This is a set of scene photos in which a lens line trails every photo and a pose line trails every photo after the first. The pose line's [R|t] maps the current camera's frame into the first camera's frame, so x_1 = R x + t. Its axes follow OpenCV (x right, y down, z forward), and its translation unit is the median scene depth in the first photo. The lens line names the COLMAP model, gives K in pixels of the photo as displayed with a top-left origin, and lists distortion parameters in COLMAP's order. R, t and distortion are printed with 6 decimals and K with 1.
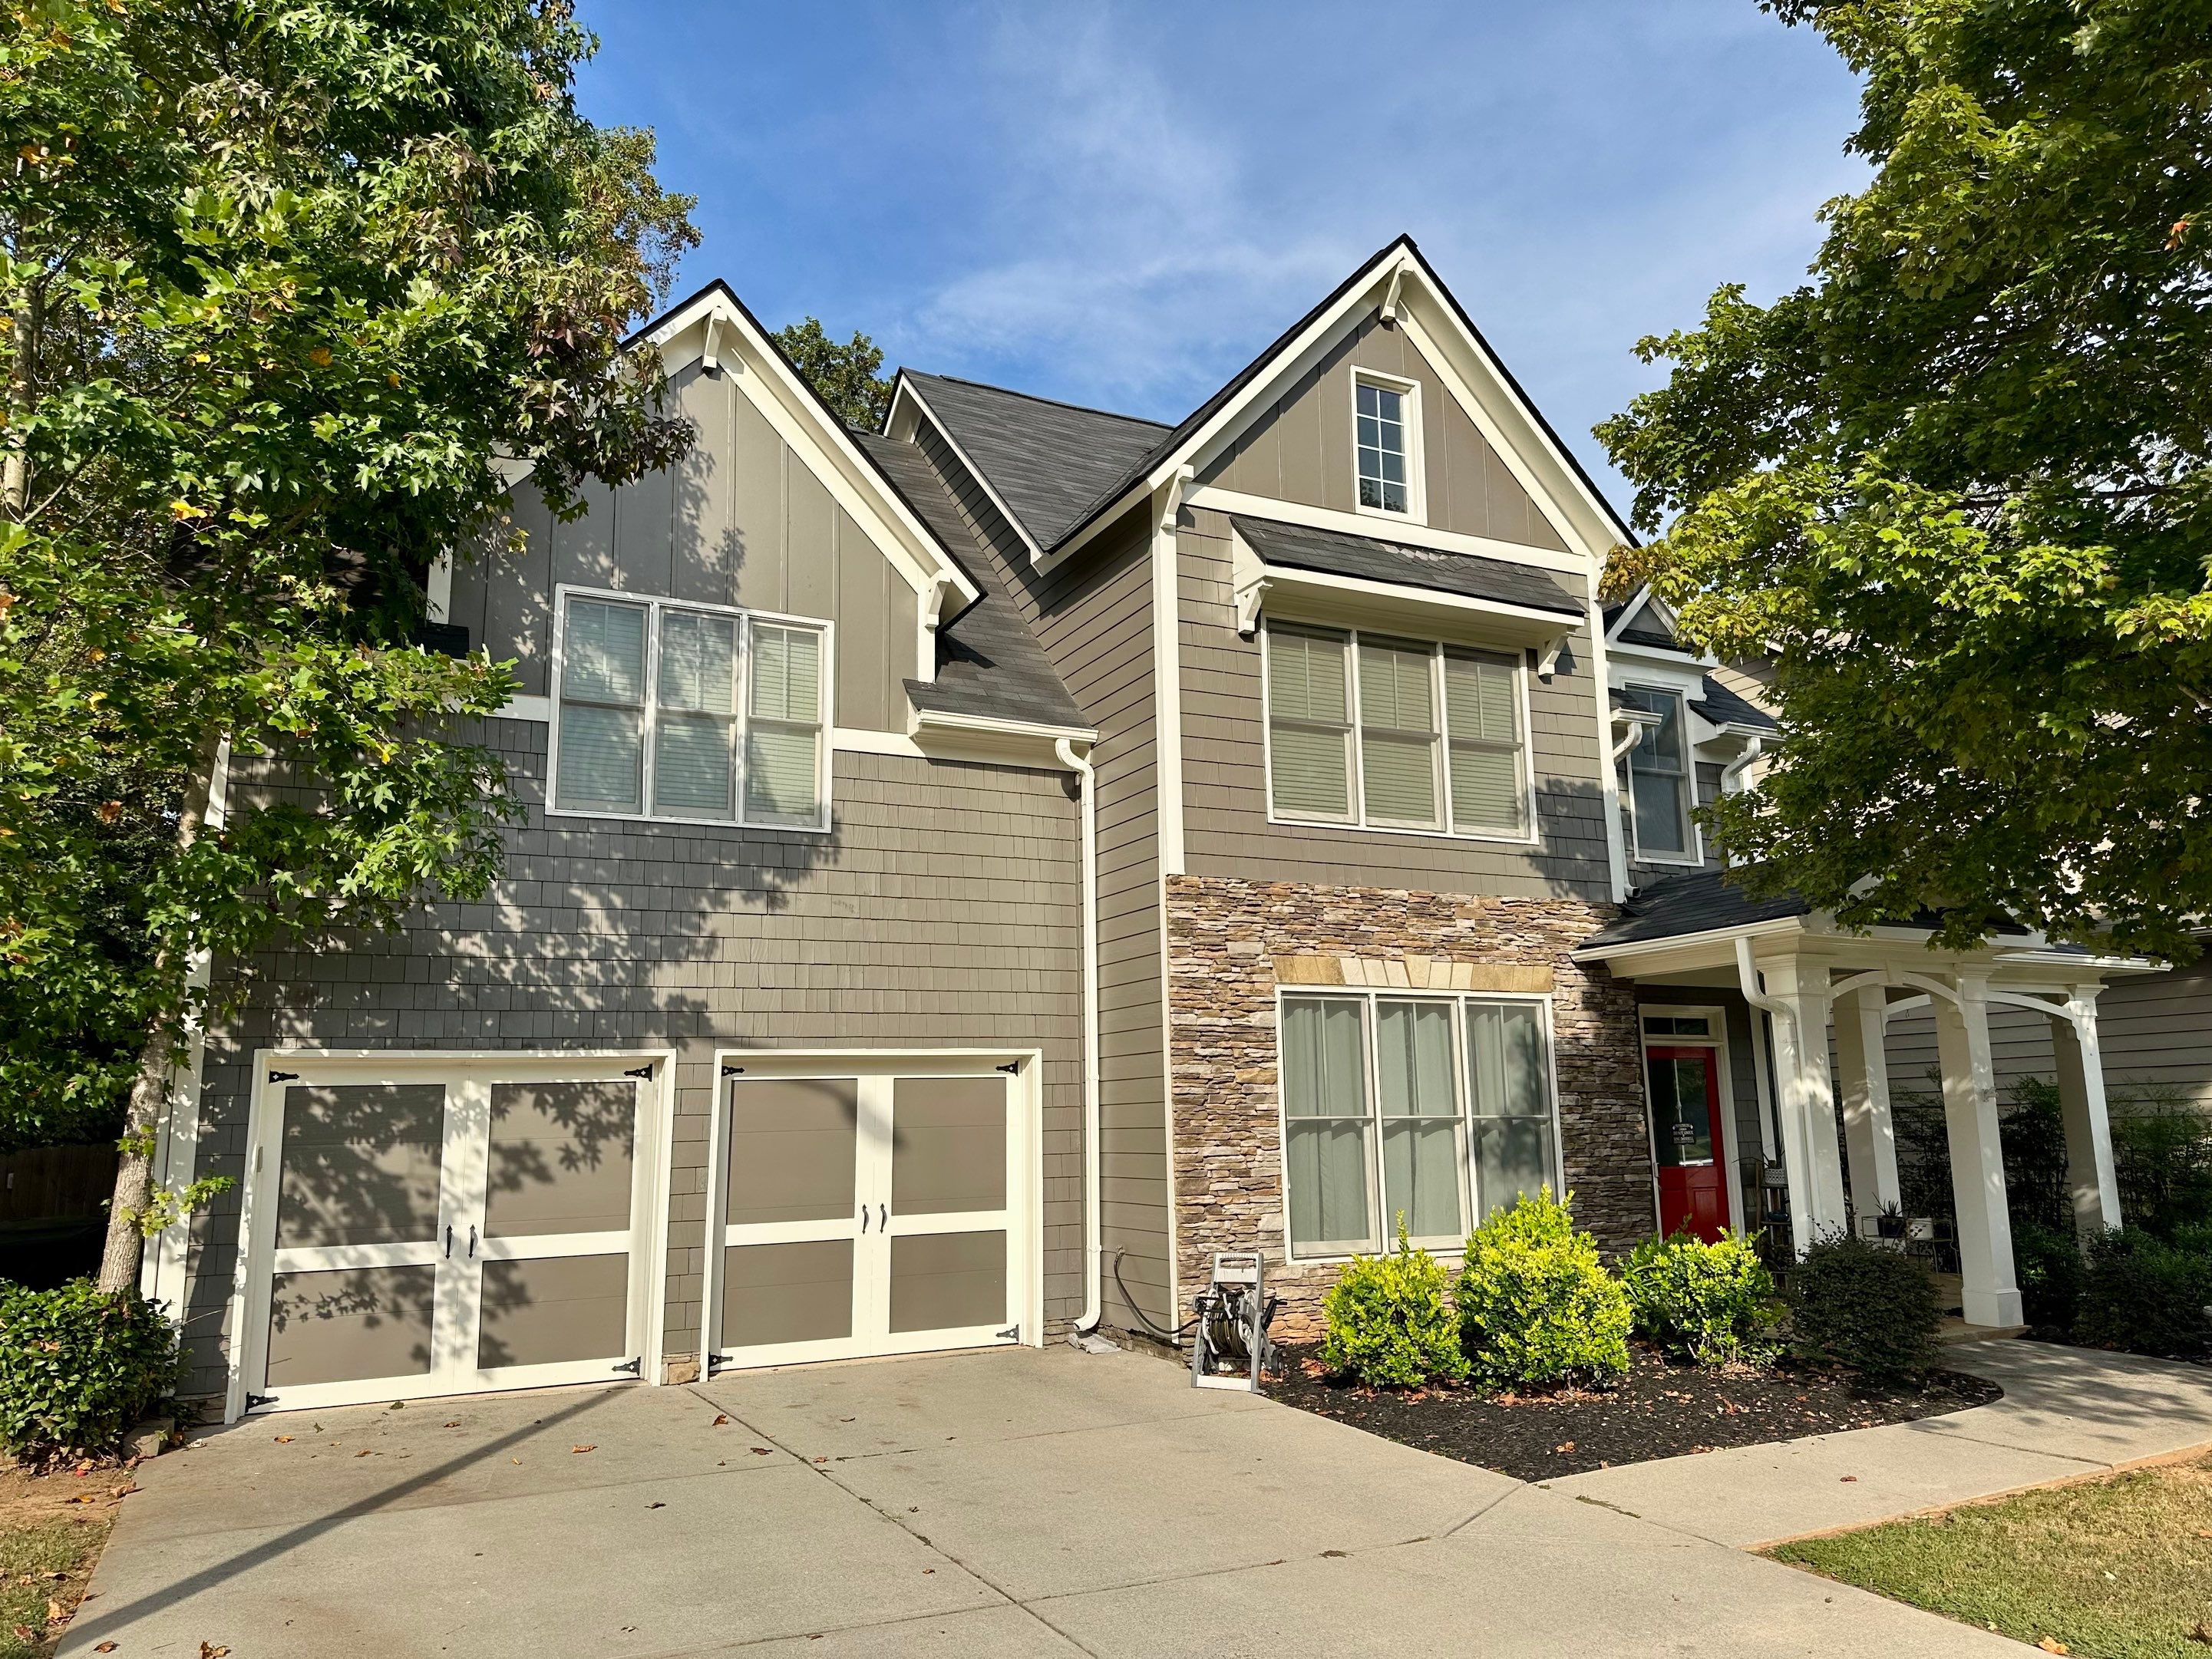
lens RADIAL K [[1561.6, 0, 1119.9], [0, 1561.6, 836.2], [0, 0, 1]] dist [0.062269, -0.067397]
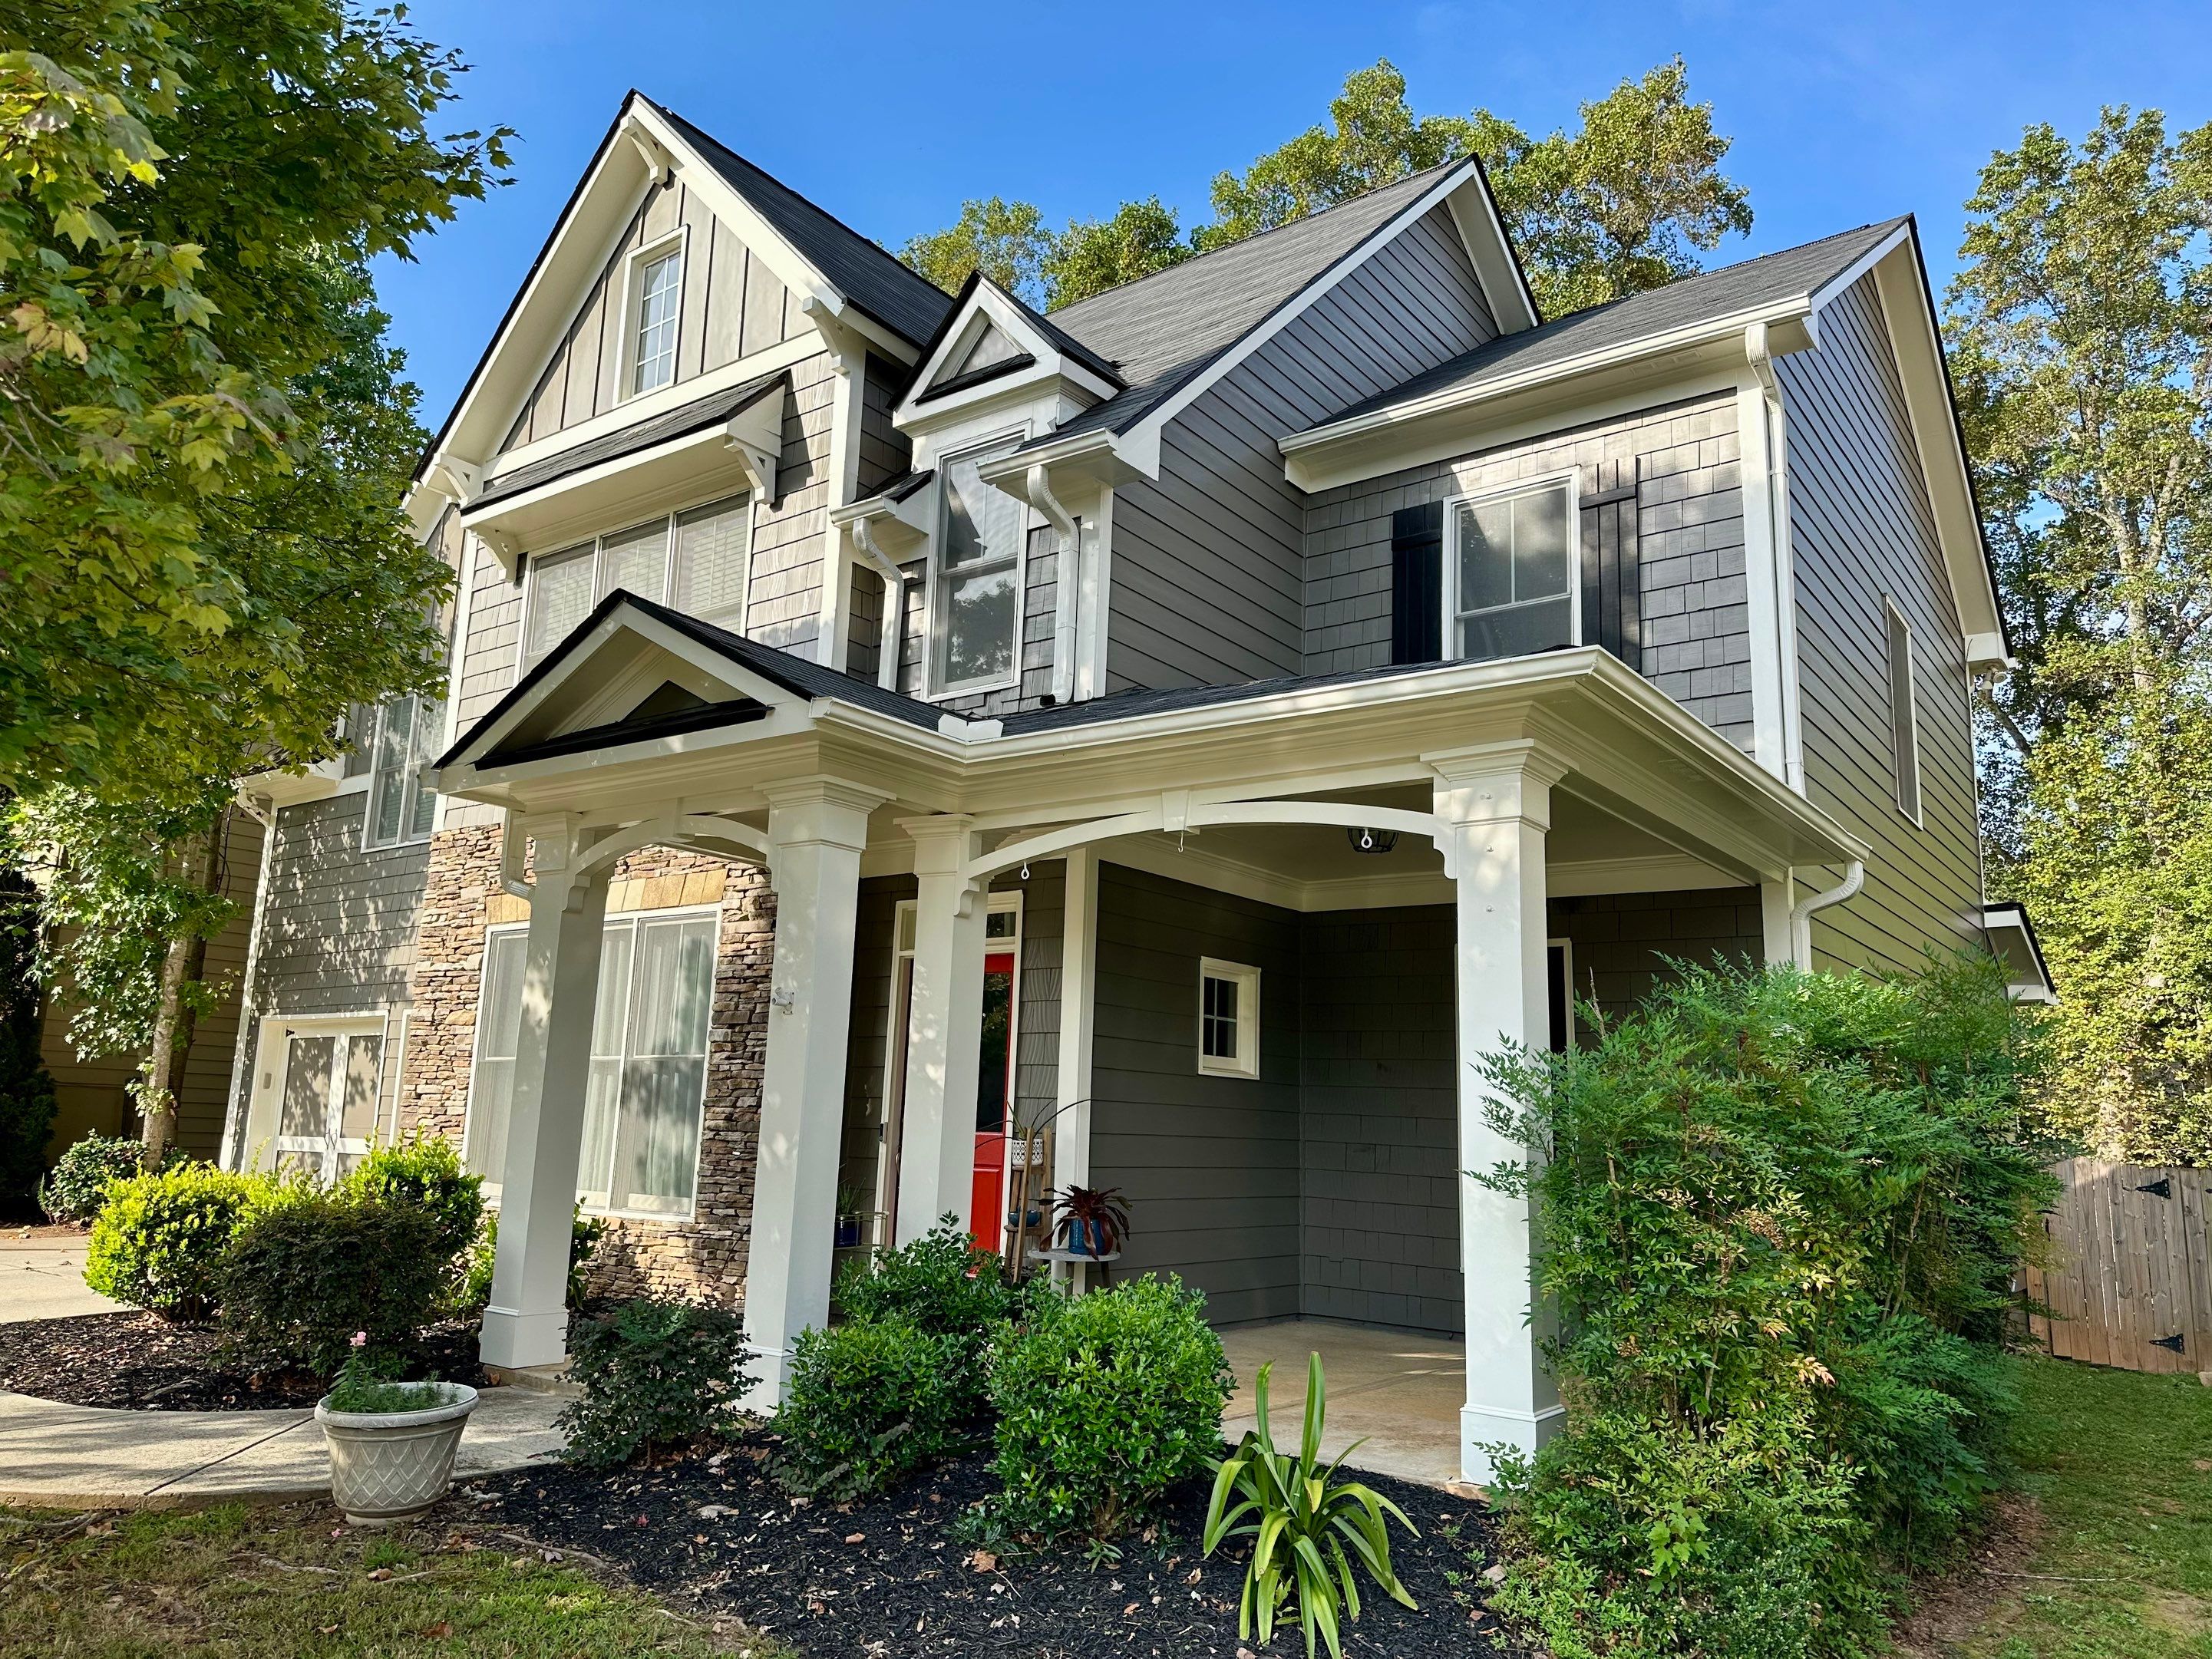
lens RADIAL K [[1561.6, 0, 1116.6], [0, 1561.6, 832.6], [0, 0, 1]] dist [0.062269, -0.067397]
pose [[0.448371, -0.131712, -0.884090, 1.207592], [0.139631, 0.987262, -0.076268, 0.172656], [0.882874, -0.089250, 0.461051, 0.912038]]
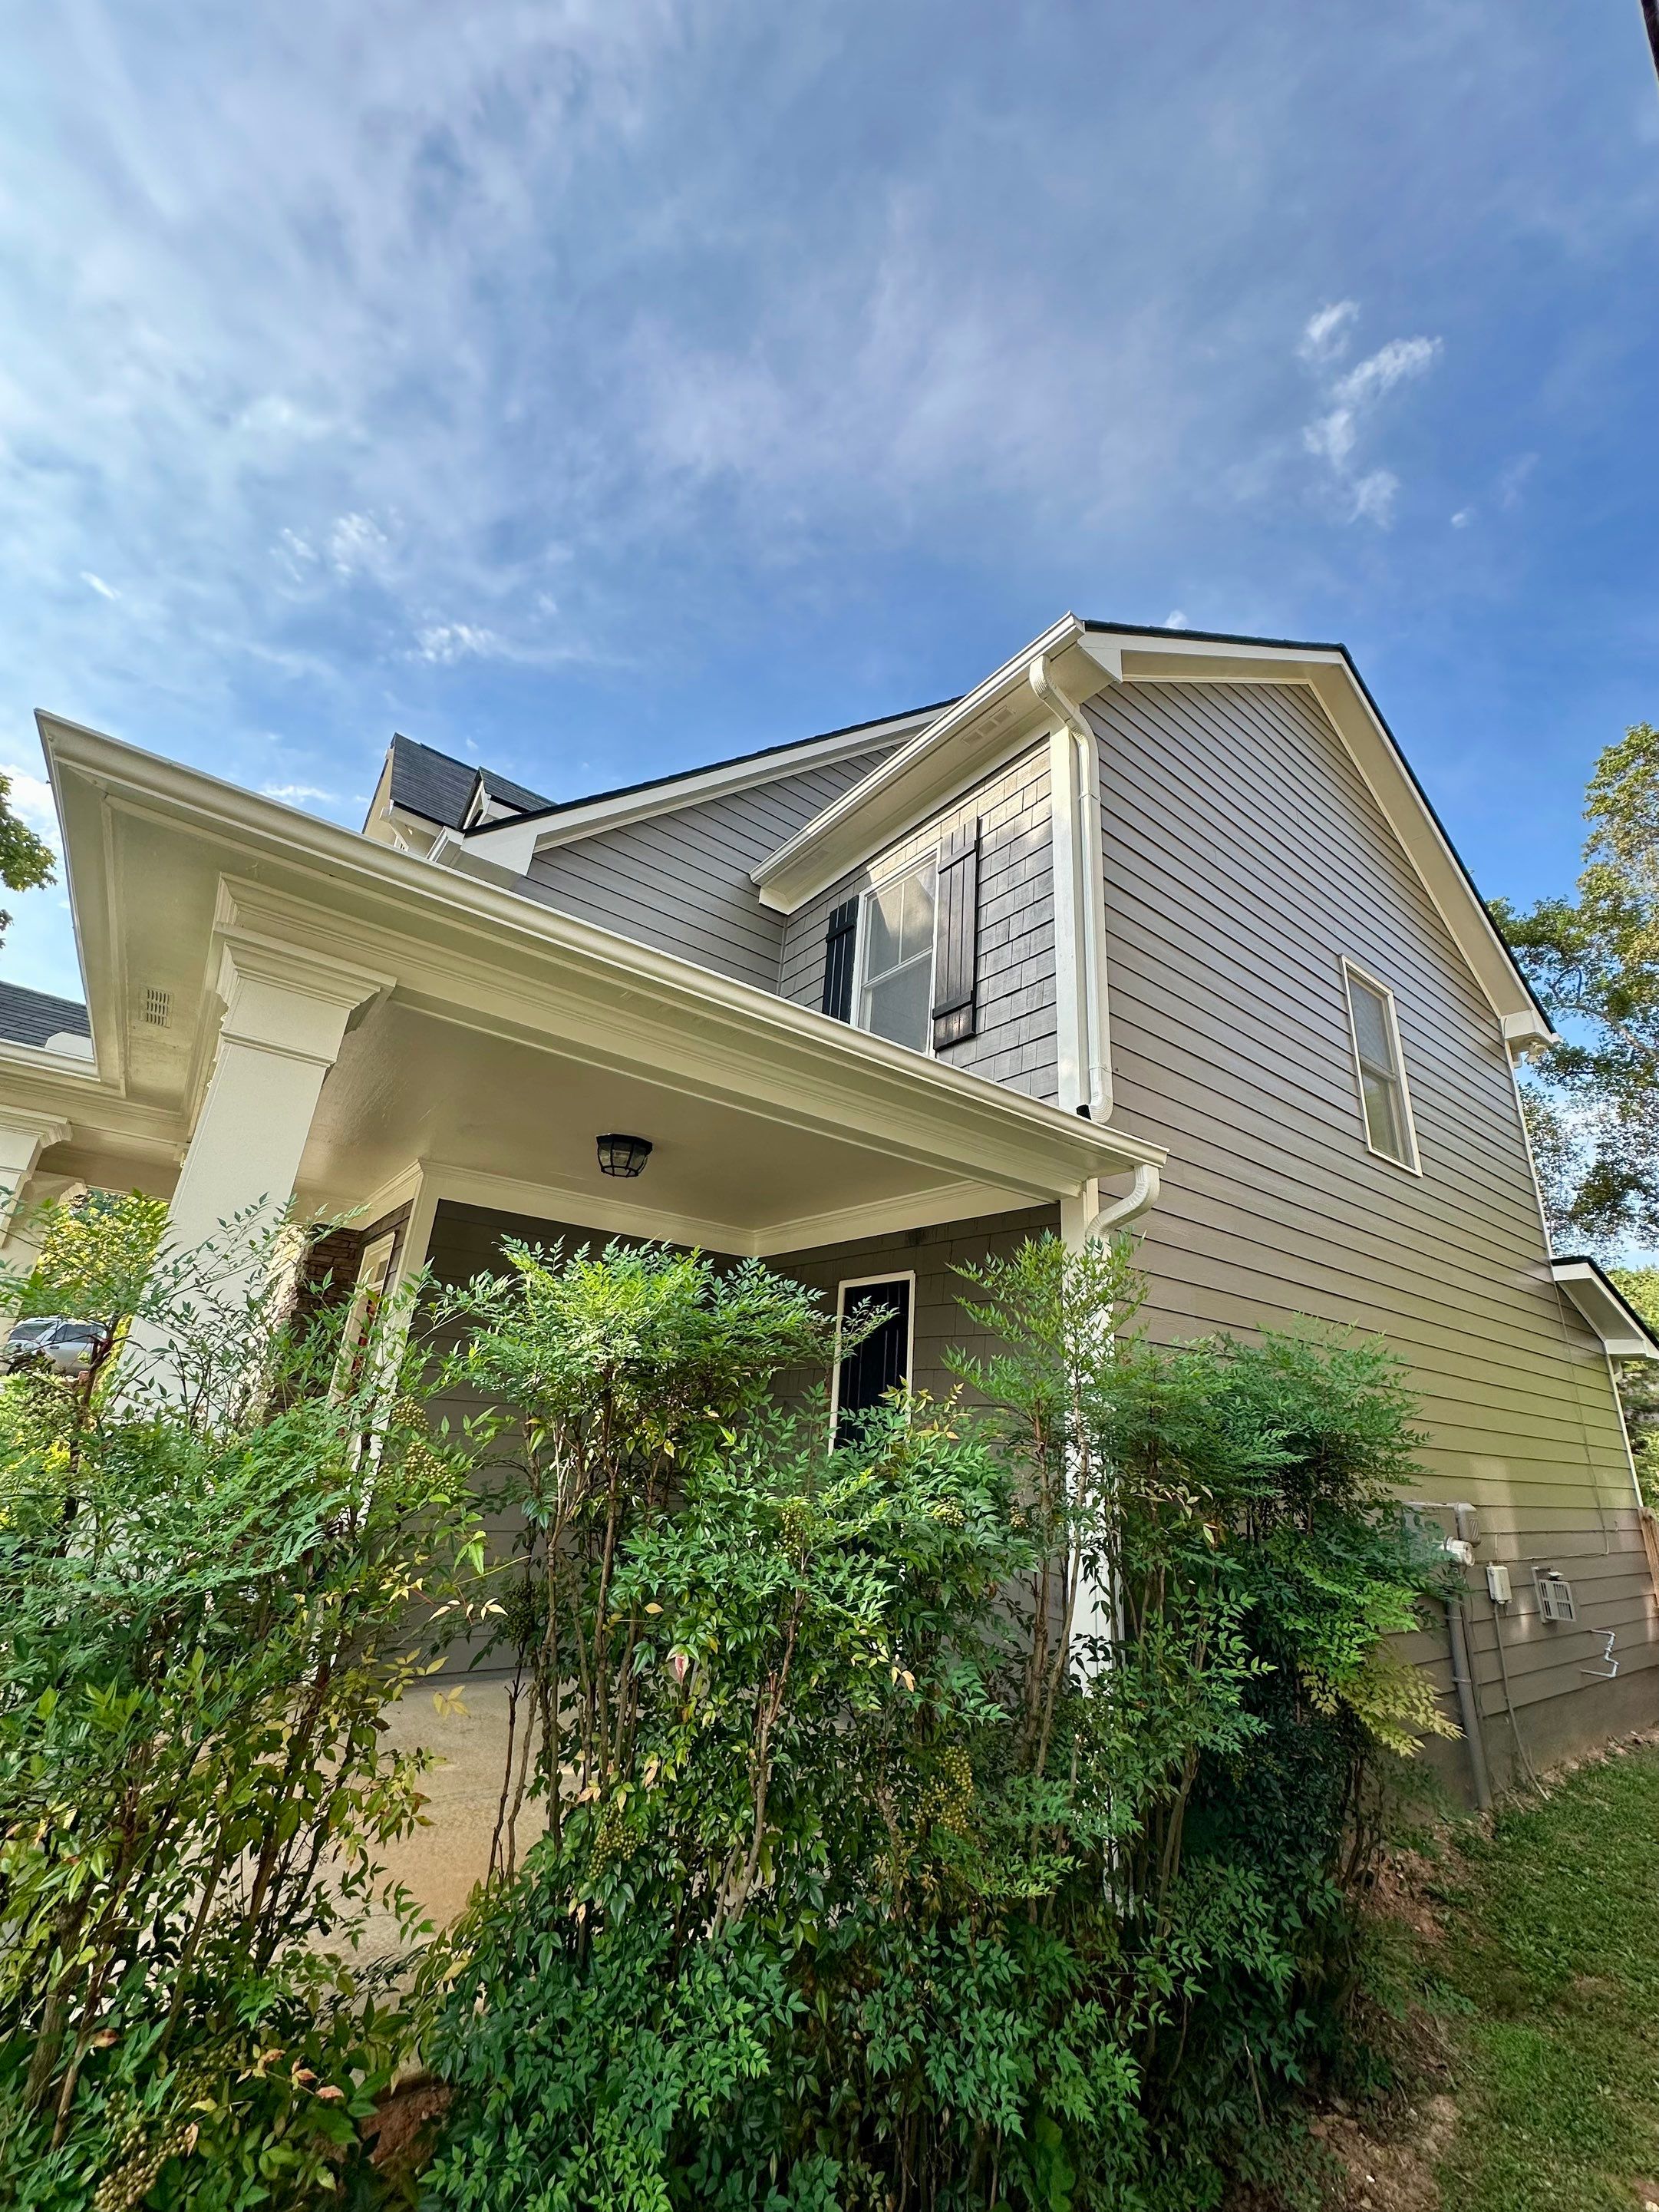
lens RADIAL K [[887.5, 0, 845.9], [0, 887.5, 1094.4], [0, 0, 1]] dist [0.000861, 0.000496]
pose [[0.178639, -0.313040, -0.932788, 1.021432], [0.128108, 0.947368, -0.293399, 0.243435], [0.975539, -0.067085, 0.209340, 1.388842]]
